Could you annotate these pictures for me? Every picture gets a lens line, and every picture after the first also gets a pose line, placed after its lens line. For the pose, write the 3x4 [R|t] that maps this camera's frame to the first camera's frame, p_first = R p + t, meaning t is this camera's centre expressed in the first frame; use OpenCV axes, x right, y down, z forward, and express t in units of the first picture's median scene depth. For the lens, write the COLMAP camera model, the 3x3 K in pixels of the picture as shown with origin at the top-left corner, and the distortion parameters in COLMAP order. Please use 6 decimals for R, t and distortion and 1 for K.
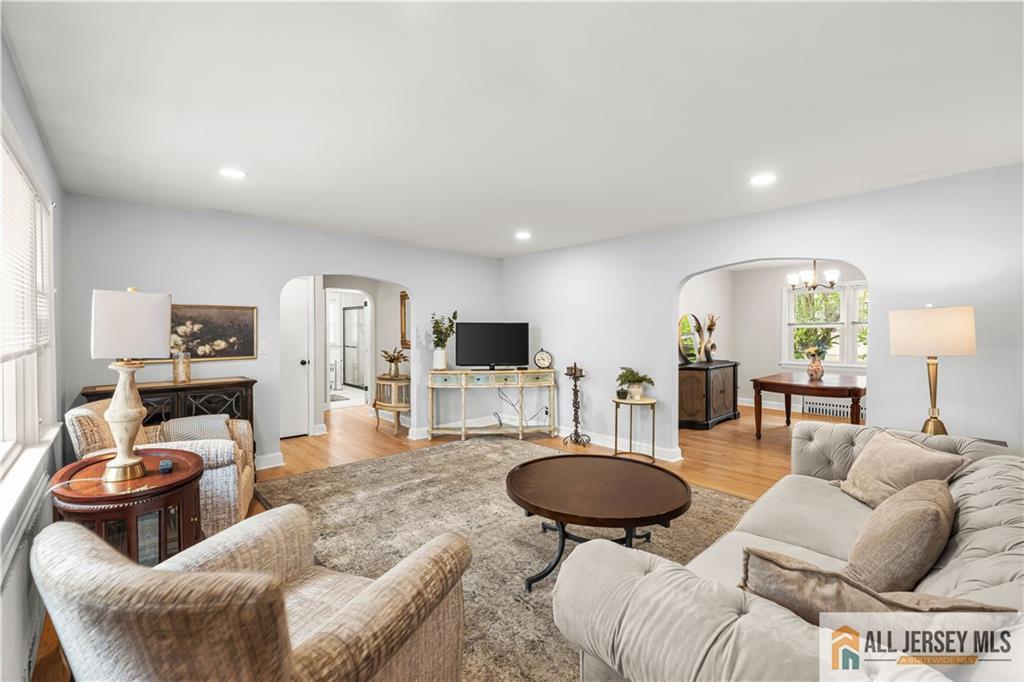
lens RADIAL K [[433.7, 0, 513.3], [0, 433.7, 335.7], [0, 0, 1]] dist [-0.000892, -0.000032]
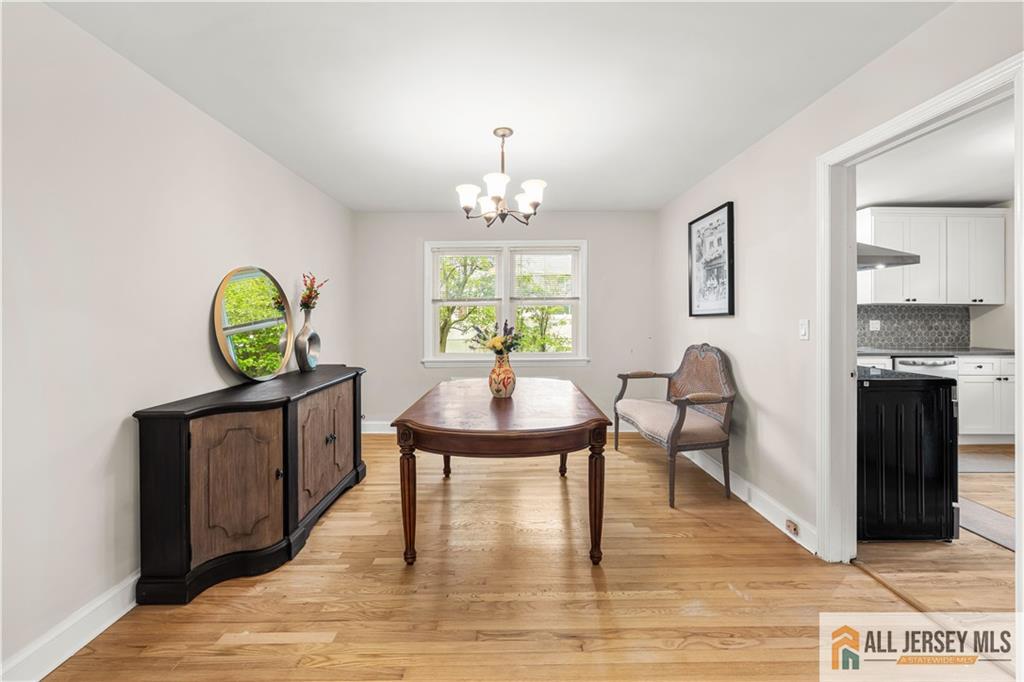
lens RADIAL K [[409.3, 0, 505.6], [0, 409.3, 316.0], [0, 0, 1]] dist [-0.006425, -0.000736]
pose [[0.684332, -0.001056, 0.729170, 0.275827], [0.015503, 0.999794, -0.013102, 0.007593], [-0.729006, 0.020271, 0.684207, 0.530965]]
